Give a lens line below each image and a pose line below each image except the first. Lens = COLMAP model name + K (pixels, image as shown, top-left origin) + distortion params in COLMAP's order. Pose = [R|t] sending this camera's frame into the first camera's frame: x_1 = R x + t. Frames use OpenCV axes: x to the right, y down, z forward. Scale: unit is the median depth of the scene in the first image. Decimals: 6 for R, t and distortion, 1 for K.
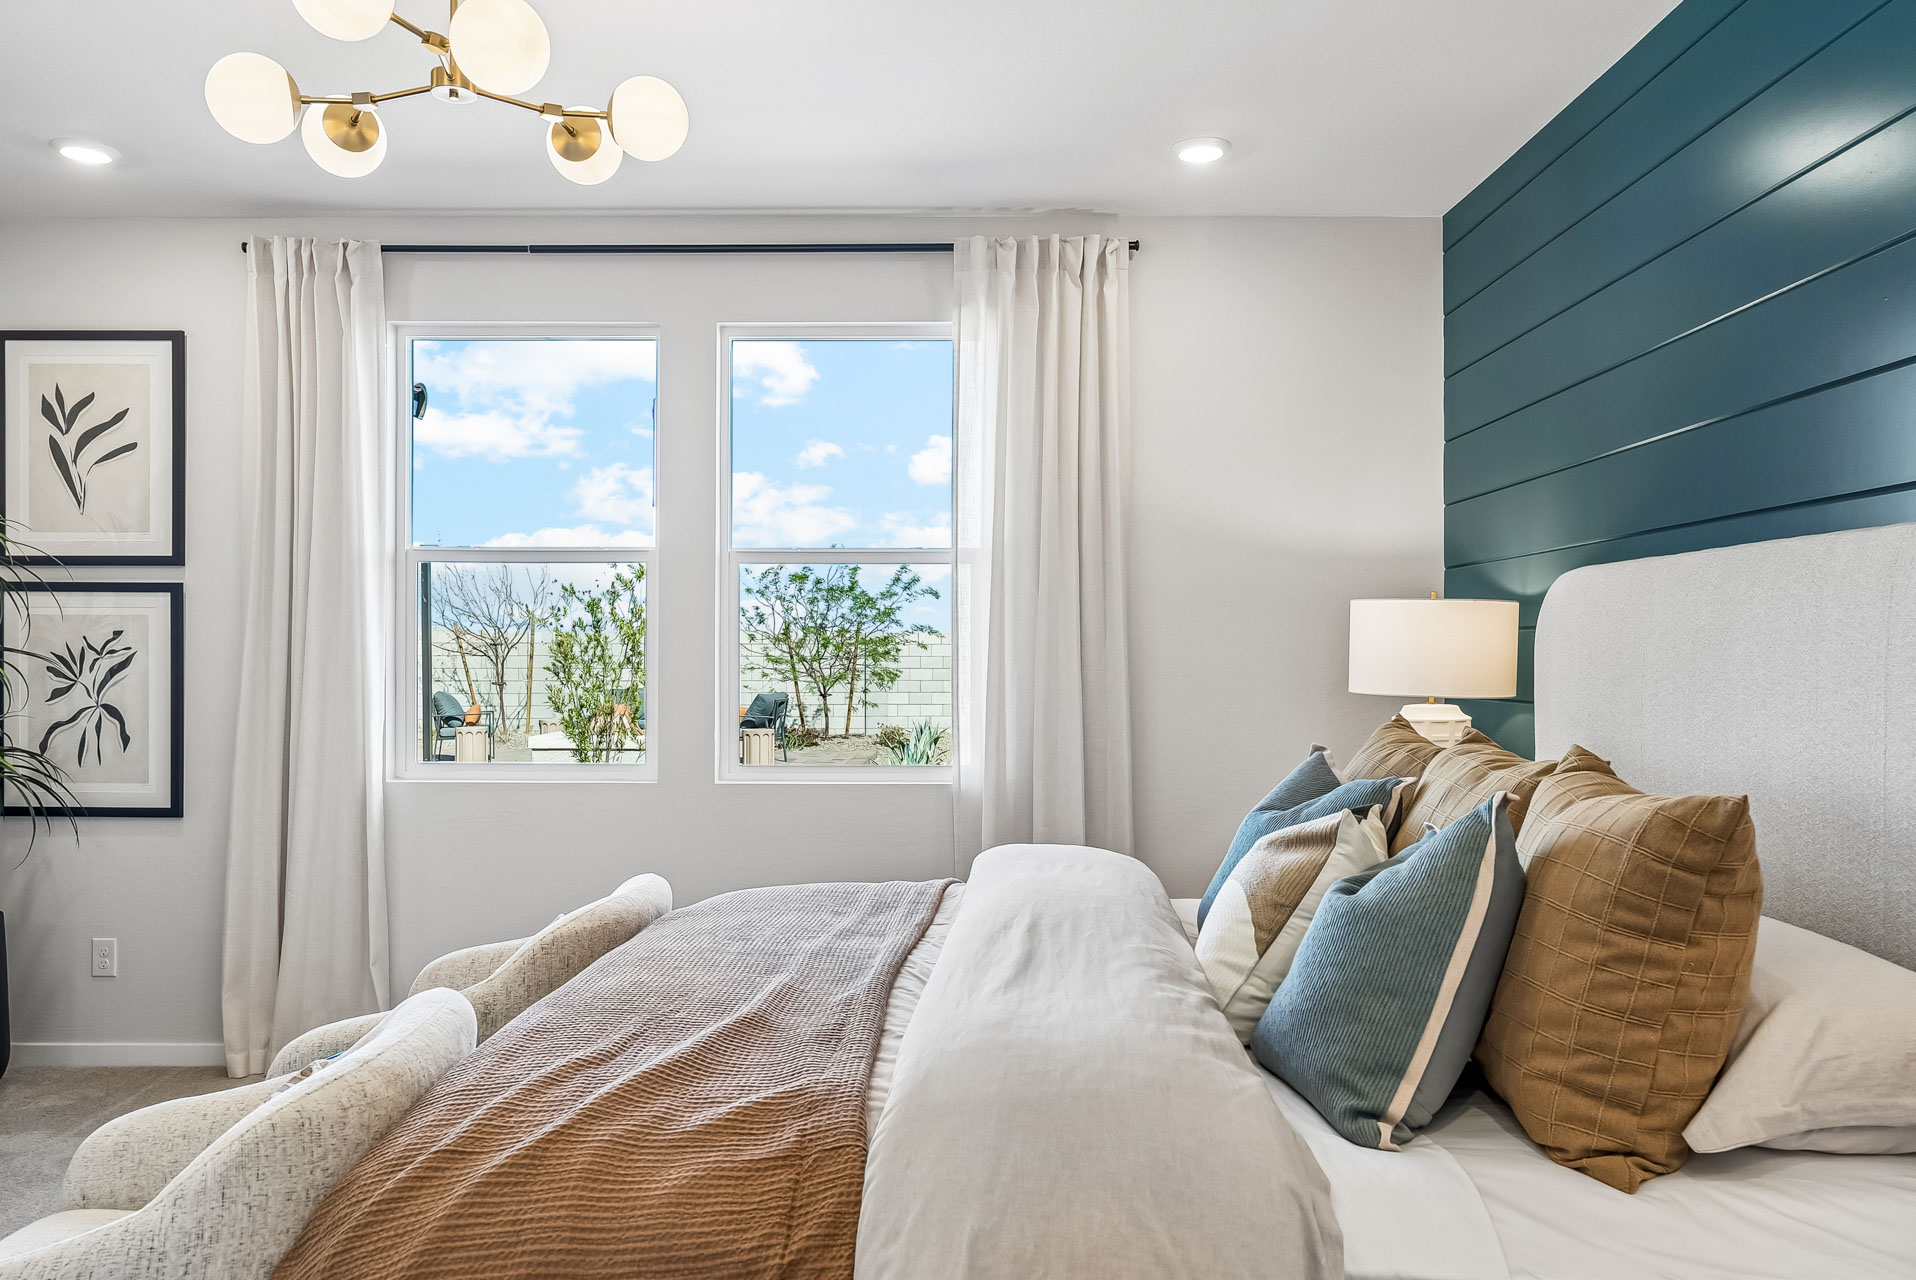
lens RADIAL K [[1381.3, 0, 958.0], [0, 1381.3, 640.0], [0, 0, 1]] dist [0.000089, 0.000001]
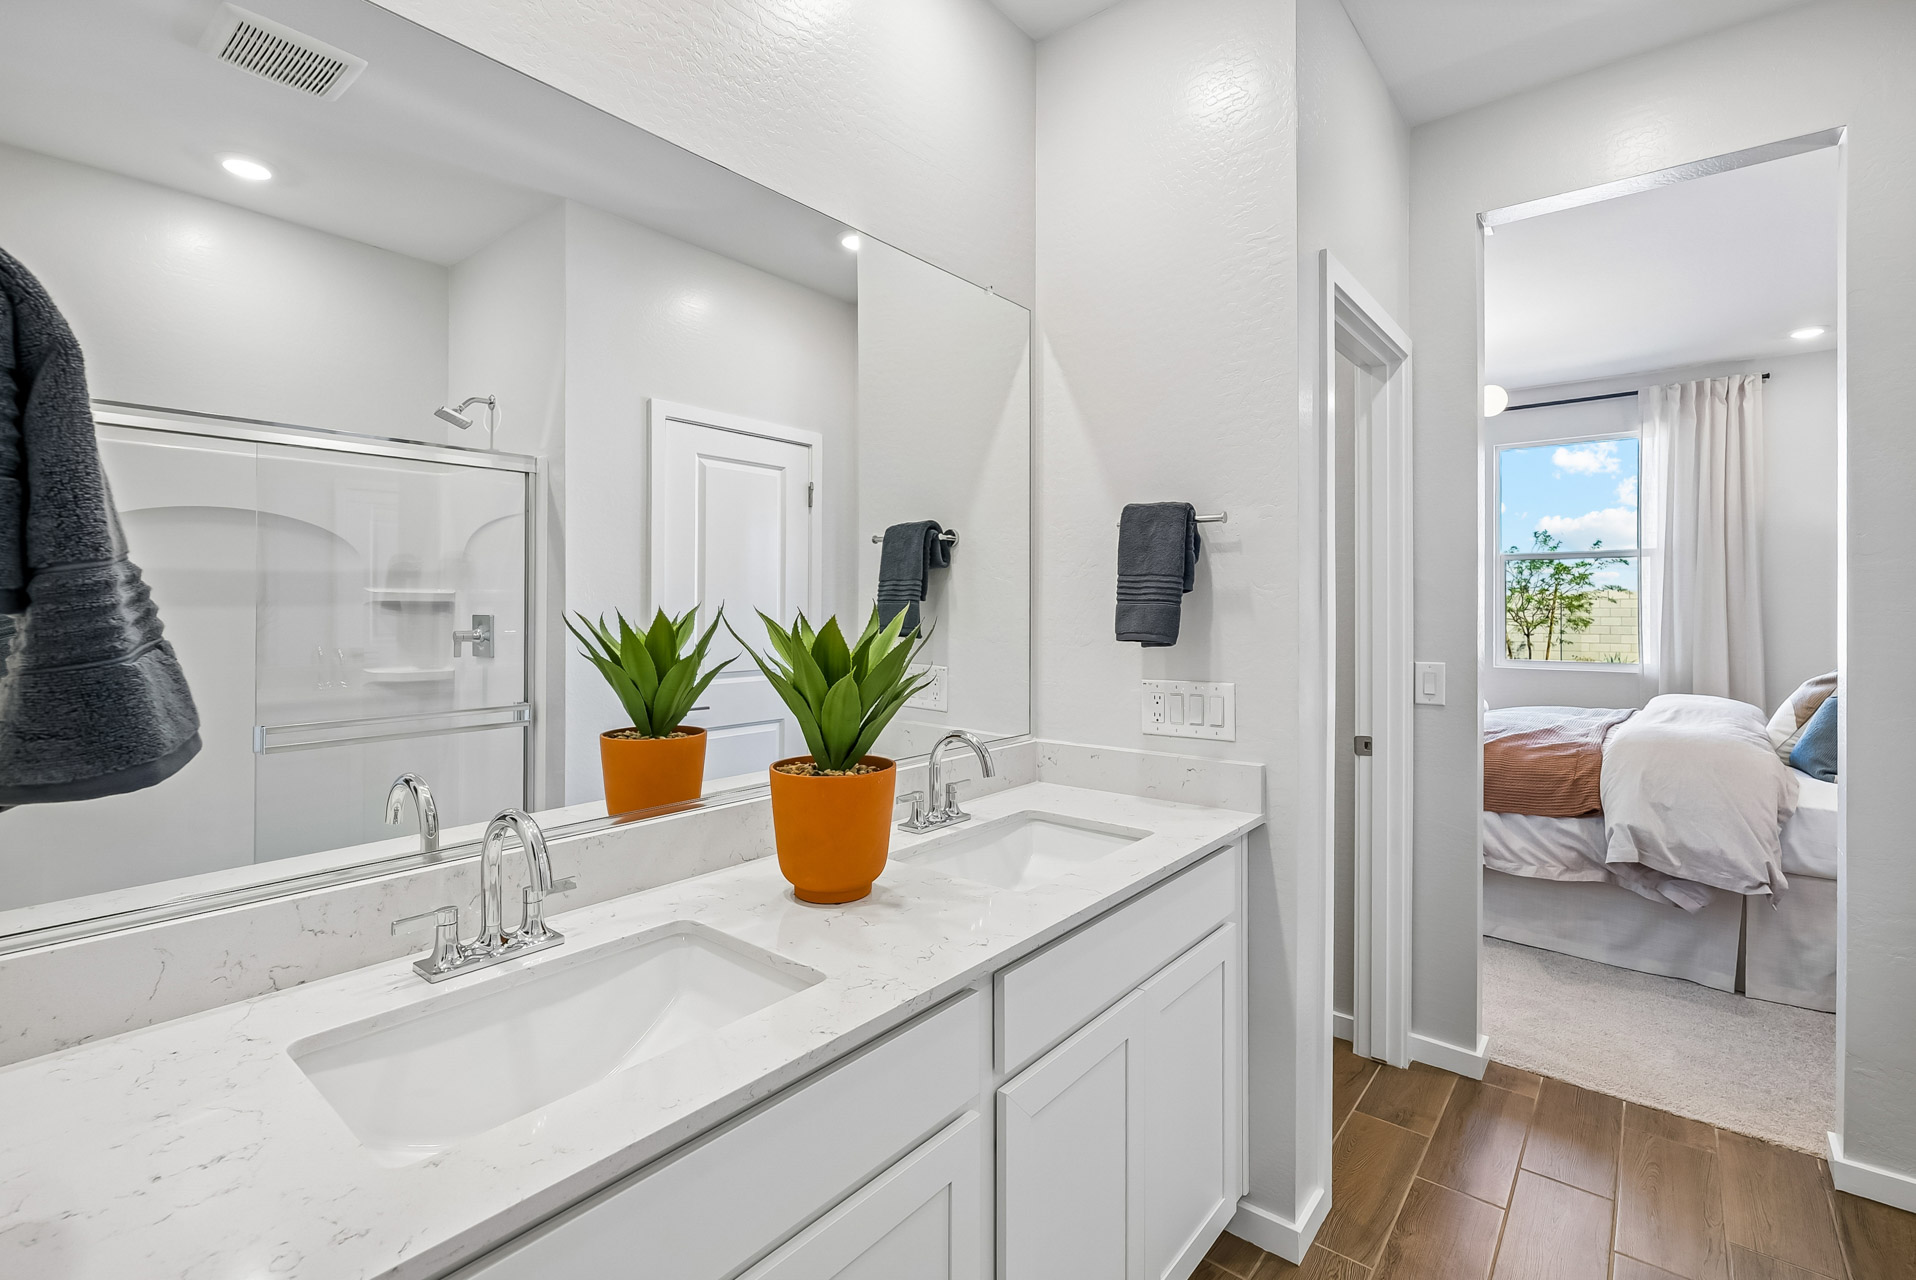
lens RADIAL K [[859.7, 0, 951.1], [0, 859.7, 604.5], [0, 0, 1]] dist [-0.008333, -0.000173]
pose [[0.775946, -0.001500, -0.630797, 0.001036], [0.006190, 0.999967, 0.005236, -0.000484], [0.630768, -0.007967, 0.775930, -0.114459]]
